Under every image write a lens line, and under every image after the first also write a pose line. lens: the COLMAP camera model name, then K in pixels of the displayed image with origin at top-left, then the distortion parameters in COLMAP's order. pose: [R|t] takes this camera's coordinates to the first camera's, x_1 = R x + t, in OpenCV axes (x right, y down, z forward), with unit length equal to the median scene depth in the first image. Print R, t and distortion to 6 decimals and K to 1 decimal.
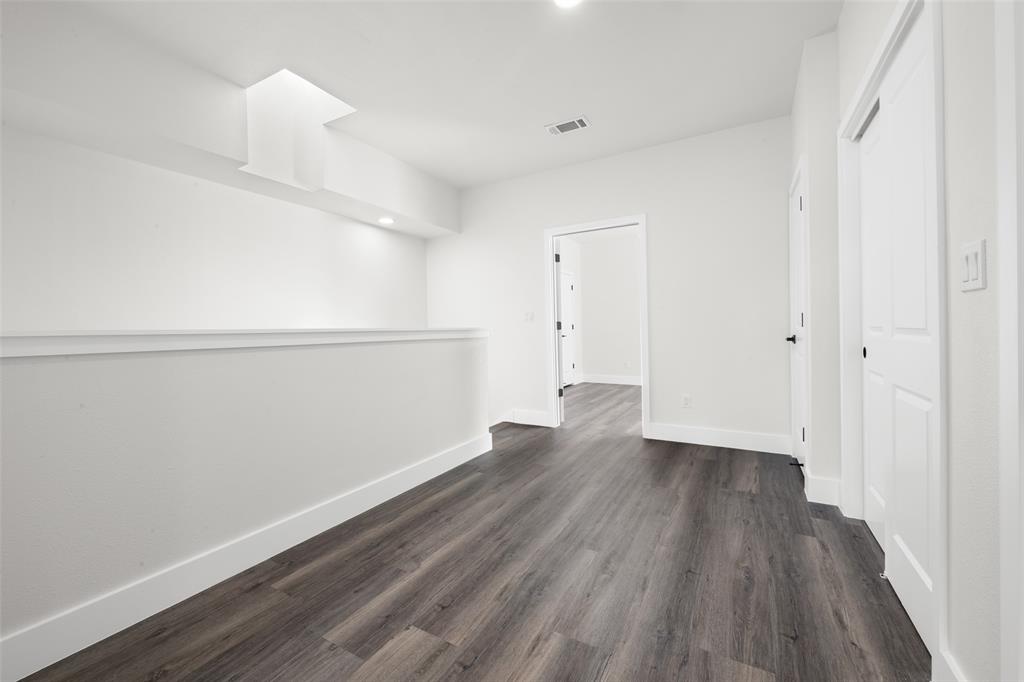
lens RADIAL K [[412.1, 0, 511.4], [0, 412.1, 331.7], [0, 0, 1]] dist [-0.000221, 0.000076]
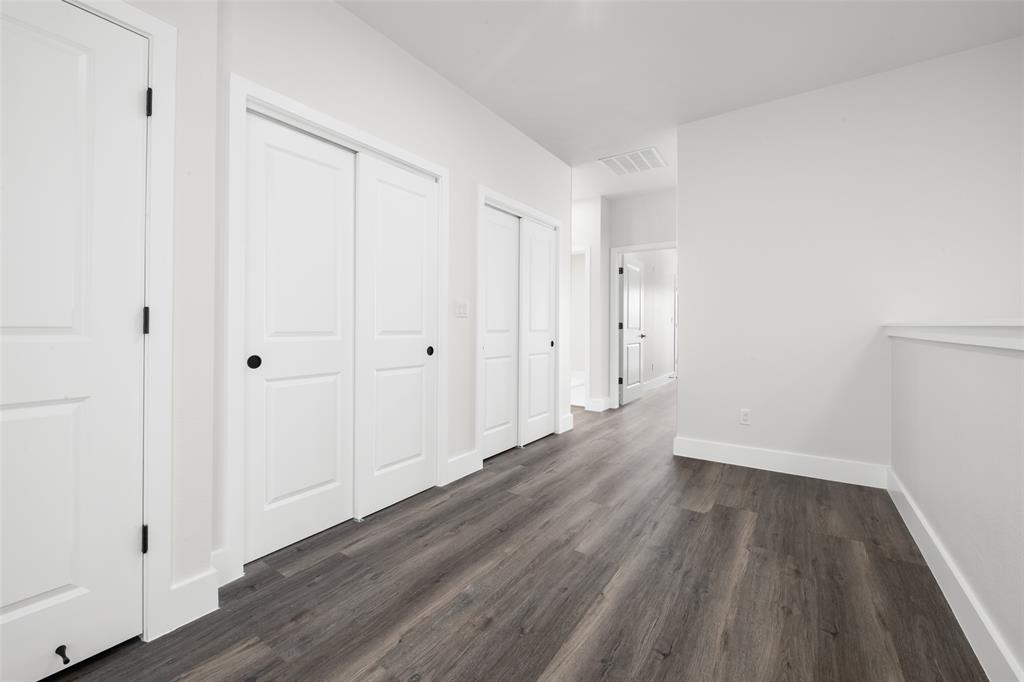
lens RADIAL K [[412.1, 0, 512.6], [0, 412.1, 338.1], [0, 0, 1]] dist [-0.000221, 0.000076]
pose [[-0.996581, 0.016646, 0.080930, 0.271505], [0.019279, 0.999306, 0.031862, -0.016862], [-0.080343, 0.033313, -0.996210, 2.001717]]
